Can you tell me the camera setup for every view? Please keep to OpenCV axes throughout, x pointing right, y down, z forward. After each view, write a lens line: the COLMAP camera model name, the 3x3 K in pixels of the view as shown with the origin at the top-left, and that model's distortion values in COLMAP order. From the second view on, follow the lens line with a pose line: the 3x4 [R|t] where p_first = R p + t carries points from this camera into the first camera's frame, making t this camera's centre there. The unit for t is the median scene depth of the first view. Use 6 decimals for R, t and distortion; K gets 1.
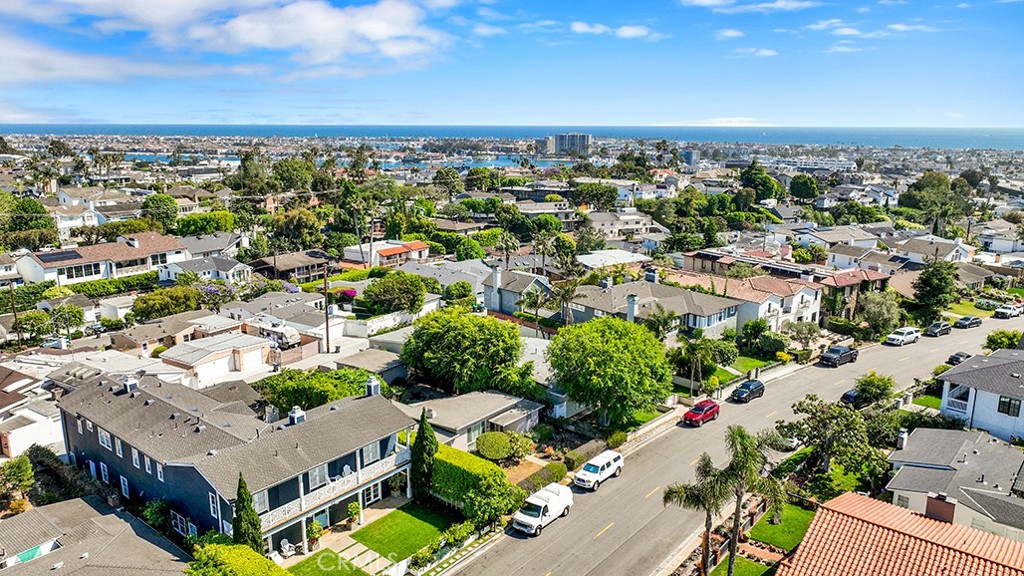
lens RADIAL K [[707.4, 0, 512.0], [0, 707.4, 288.0], [0, 0, 1]] dist [-0.005701, 0.005511]
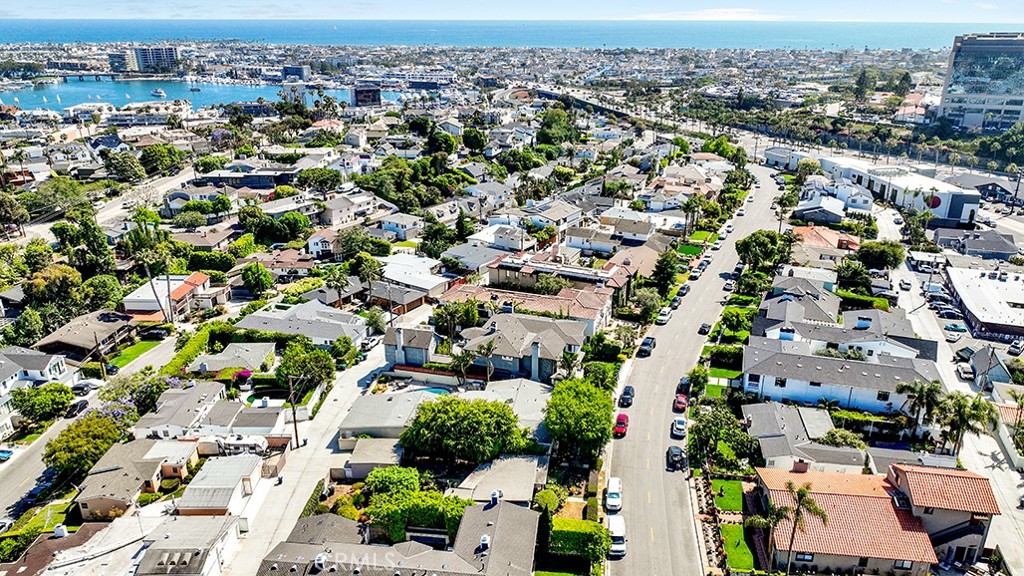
lens RADIAL K [[707.4, 0, 512.0], [0, 707.4, 288.0], [0, 0, 1]] dist [-0.005701, 0.005511]
pose [[0.846695, -0.195586, 0.494827, -0.317957], [0.124131, 0.976936, 0.173746, -0.205124], [-0.517397, -0.085686, 0.851445, -0.070685]]
